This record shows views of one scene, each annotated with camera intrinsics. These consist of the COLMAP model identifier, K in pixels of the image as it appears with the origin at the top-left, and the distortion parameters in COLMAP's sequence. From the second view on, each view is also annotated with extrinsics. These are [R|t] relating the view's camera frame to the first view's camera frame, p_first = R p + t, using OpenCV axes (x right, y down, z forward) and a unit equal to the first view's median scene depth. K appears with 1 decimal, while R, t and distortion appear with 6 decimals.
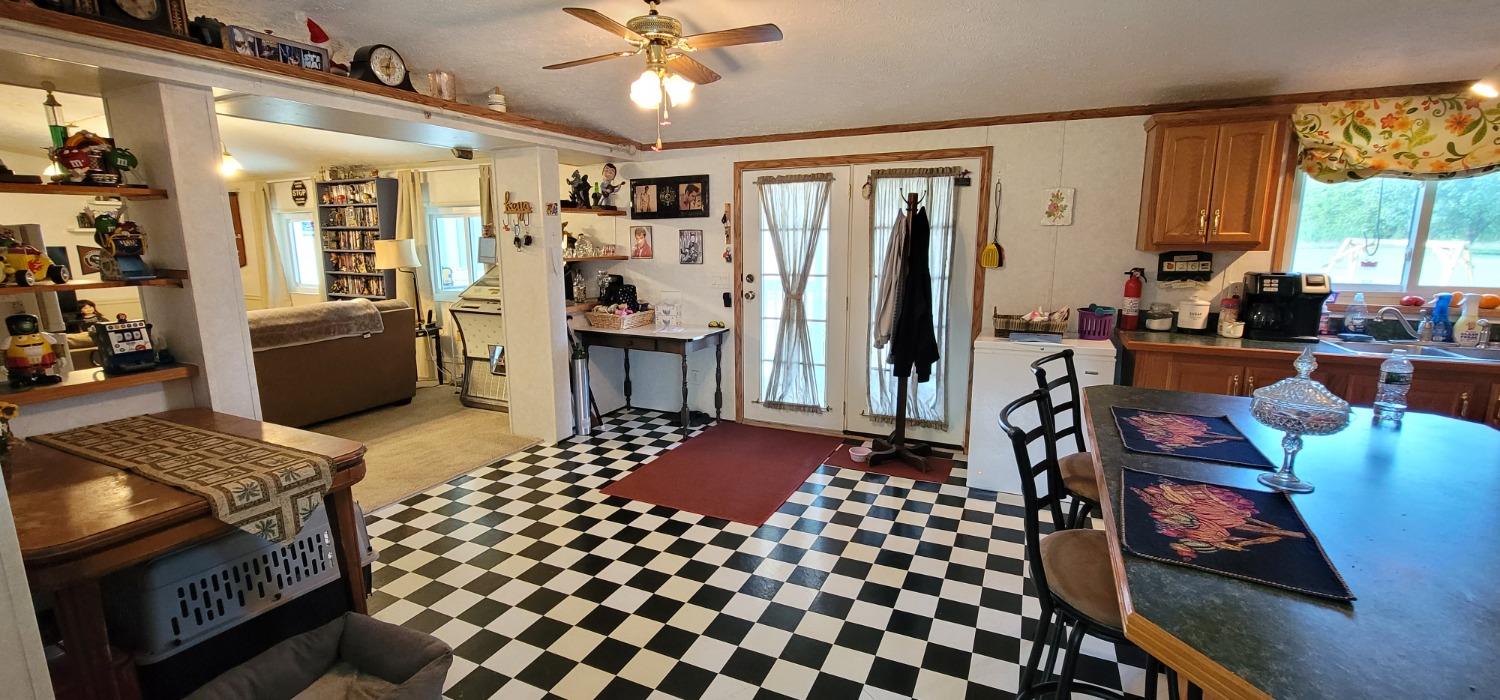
lens RADIAL K [[614.9, 0, 755.6], [0, 614.9, 347.7], [0, 0, 1]] dist [-0.004911, 0.000783]
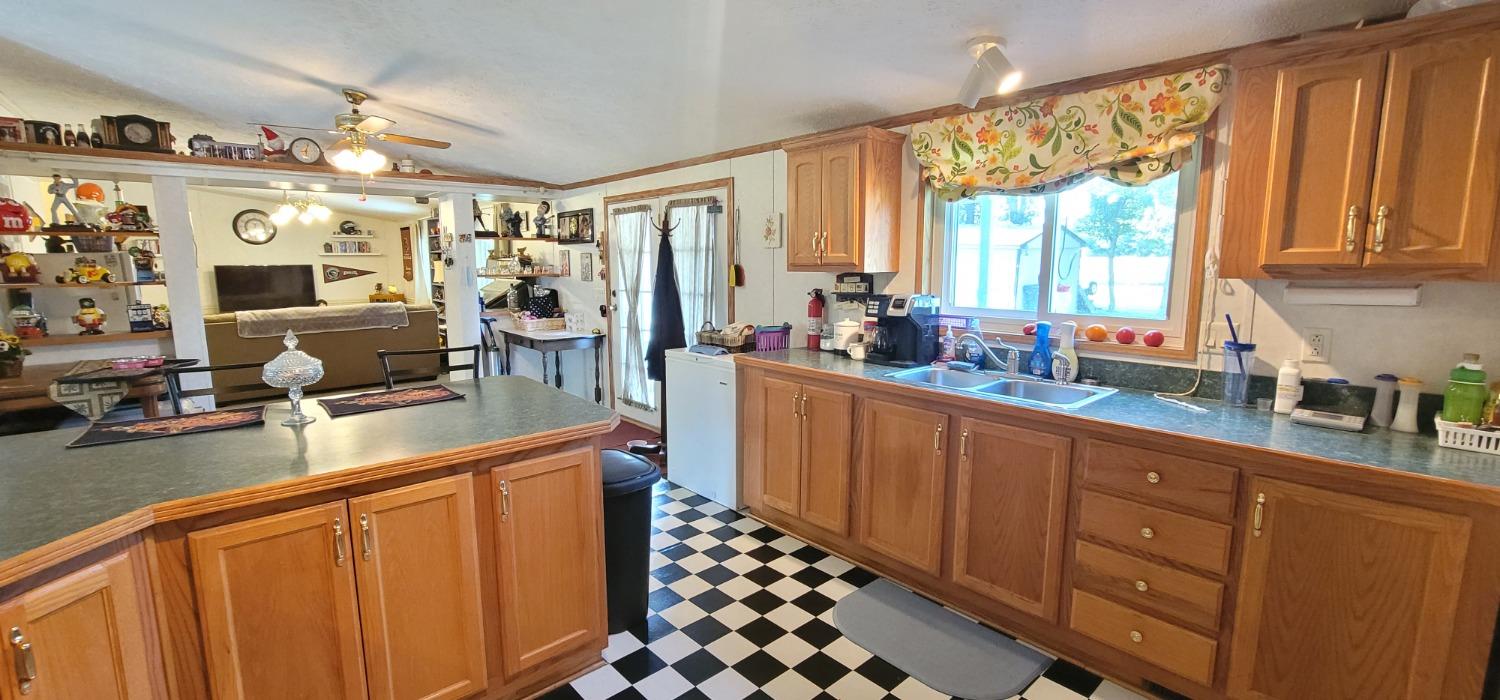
lens RADIAL K [[614.9, 0, 753.8], [0, 614.9, 351.3], [0, 0, 1]] dist [-0.004911, 0.000783]
pose [[0.921157, 0.058163, -0.384820, 0.780574], [-0.069436, 0.997467, -0.015452, -0.001212], [0.382946, 0.040954, 0.922862, 0.009629]]
